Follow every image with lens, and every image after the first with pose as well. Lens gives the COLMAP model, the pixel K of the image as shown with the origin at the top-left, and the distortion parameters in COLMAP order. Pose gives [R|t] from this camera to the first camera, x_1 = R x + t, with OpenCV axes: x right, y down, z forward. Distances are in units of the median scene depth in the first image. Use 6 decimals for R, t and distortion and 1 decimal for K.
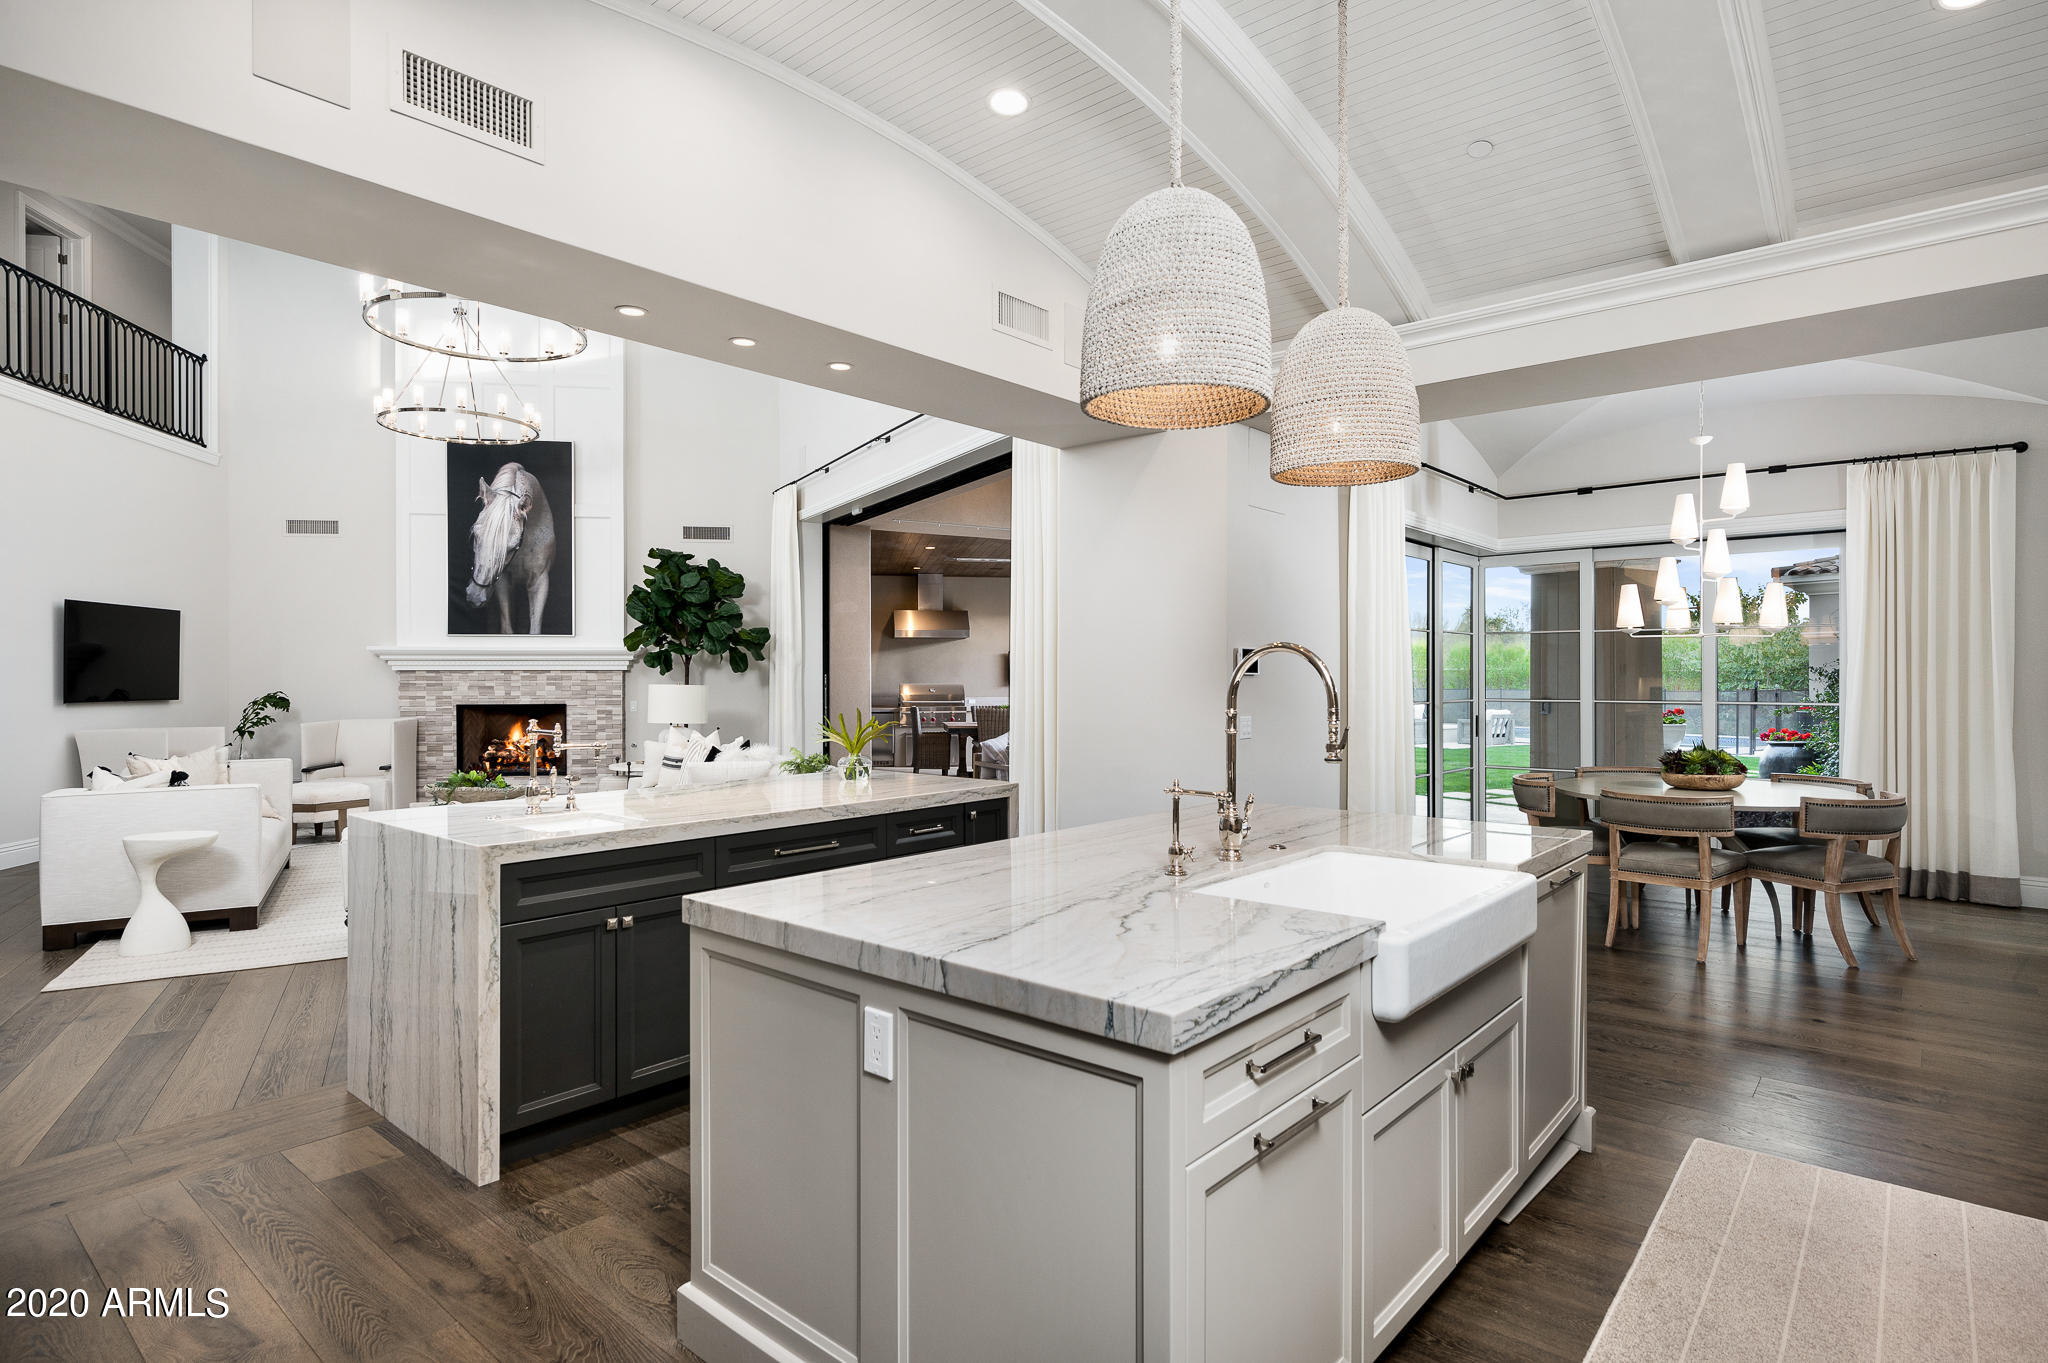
lens RADIAL K [[1062.6, 0, 1028.6], [0, 1062.6, 678.7], [0, 0, 1]] dist [0.001453, 0.001485]
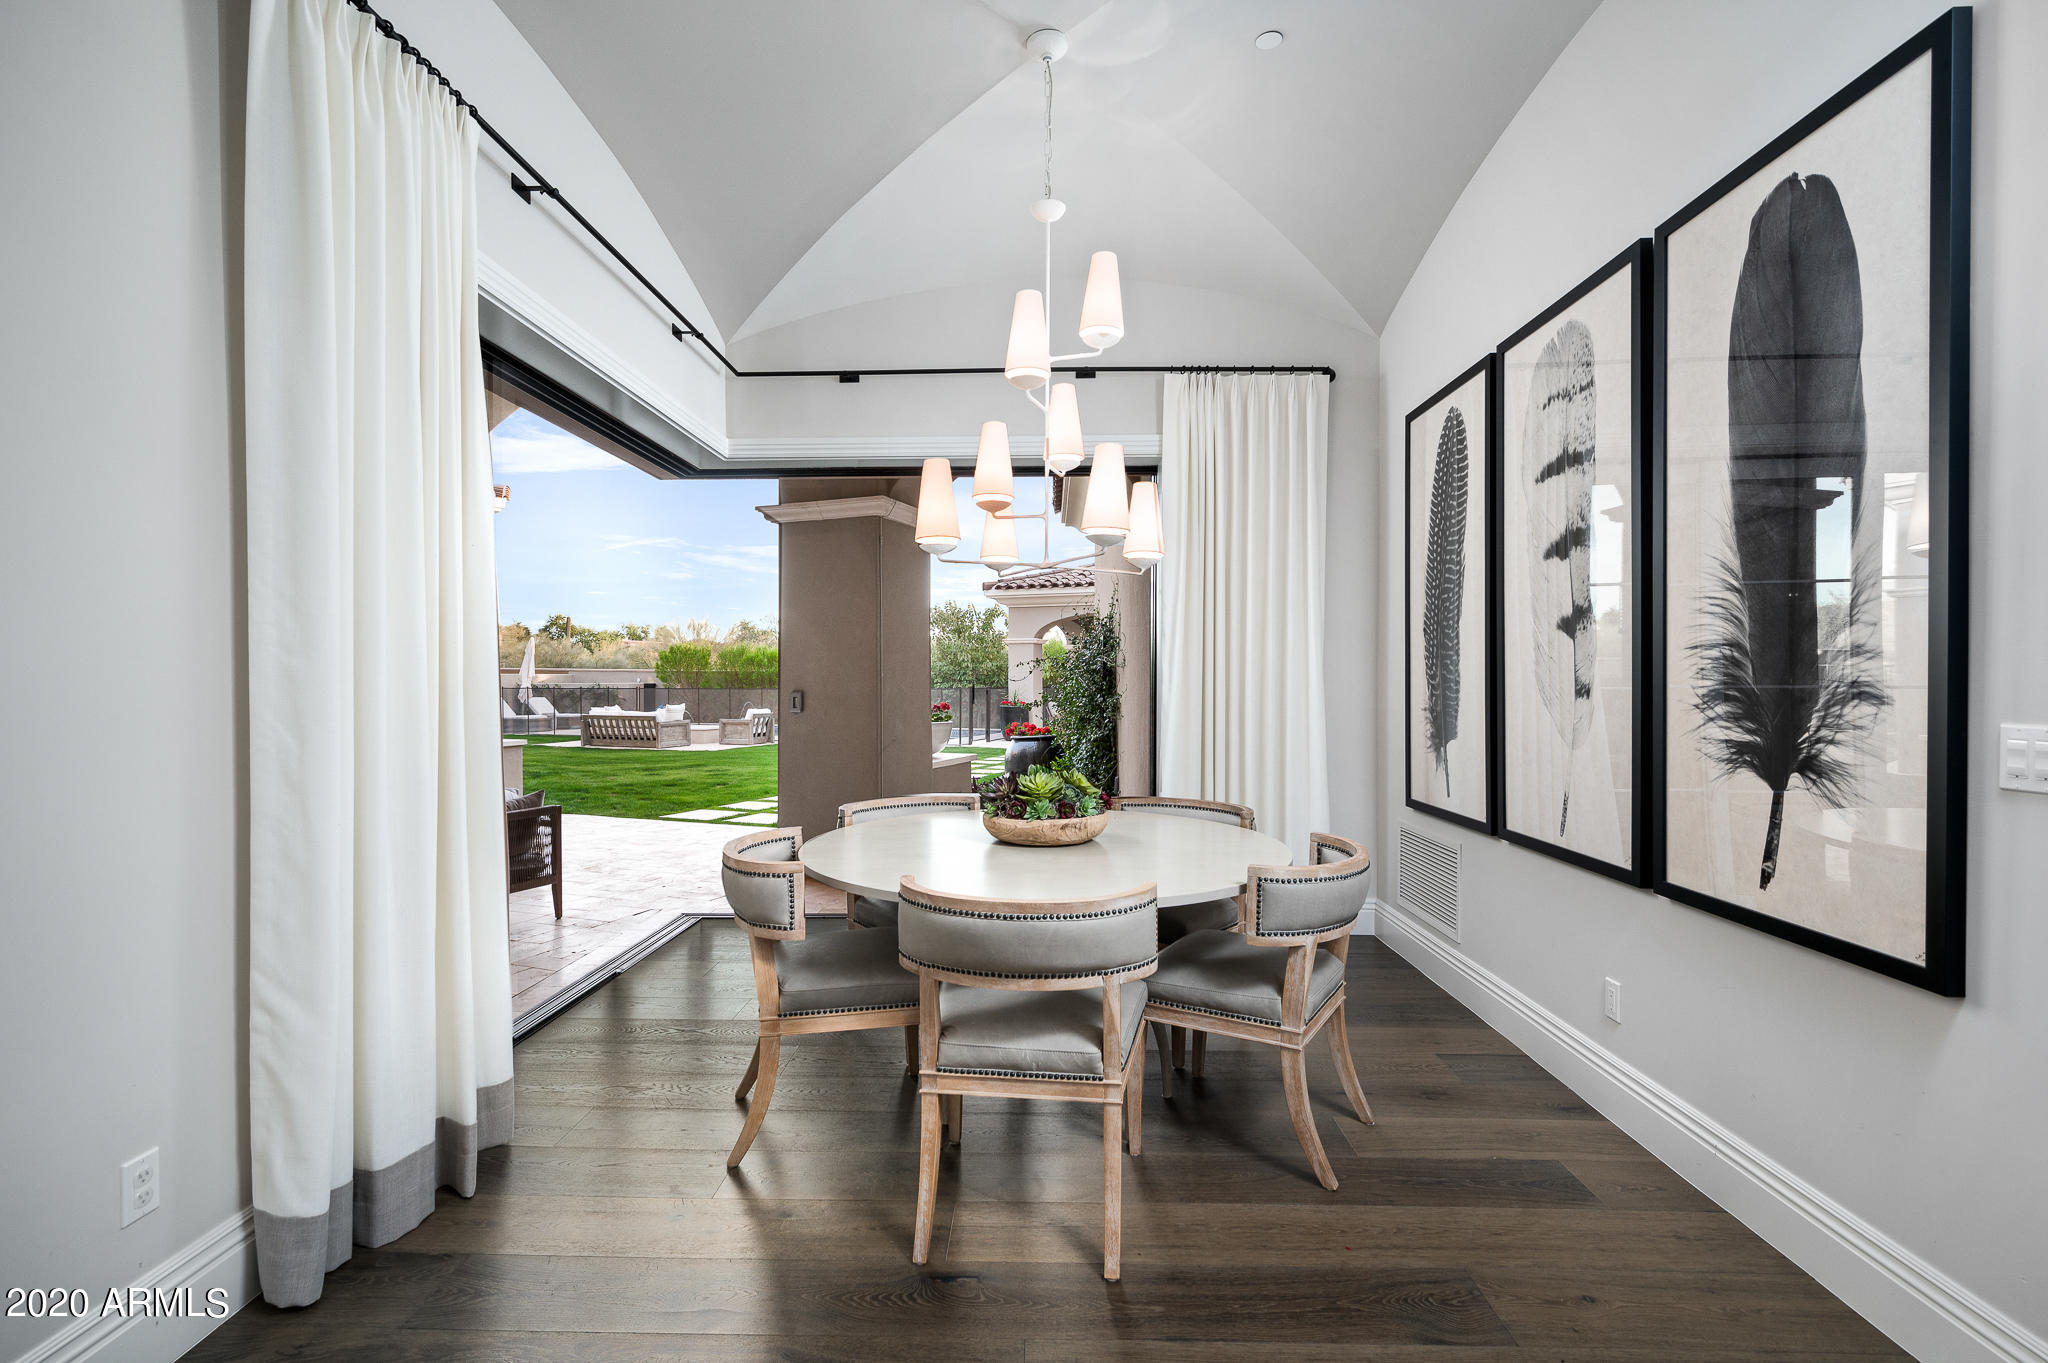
lens RADIAL K [[942.7, 0, 1025.1], [0, 942.7, 686.4], [0, 0, 1]] dist [0.000583, 0.000001]
pose [[0.775683, -0.003880, 0.631111, 0.275805], [0.001897, 0.999991, 0.003817, 0.017543], [-0.631120, -0.001763, 0.775683, 0.552422]]
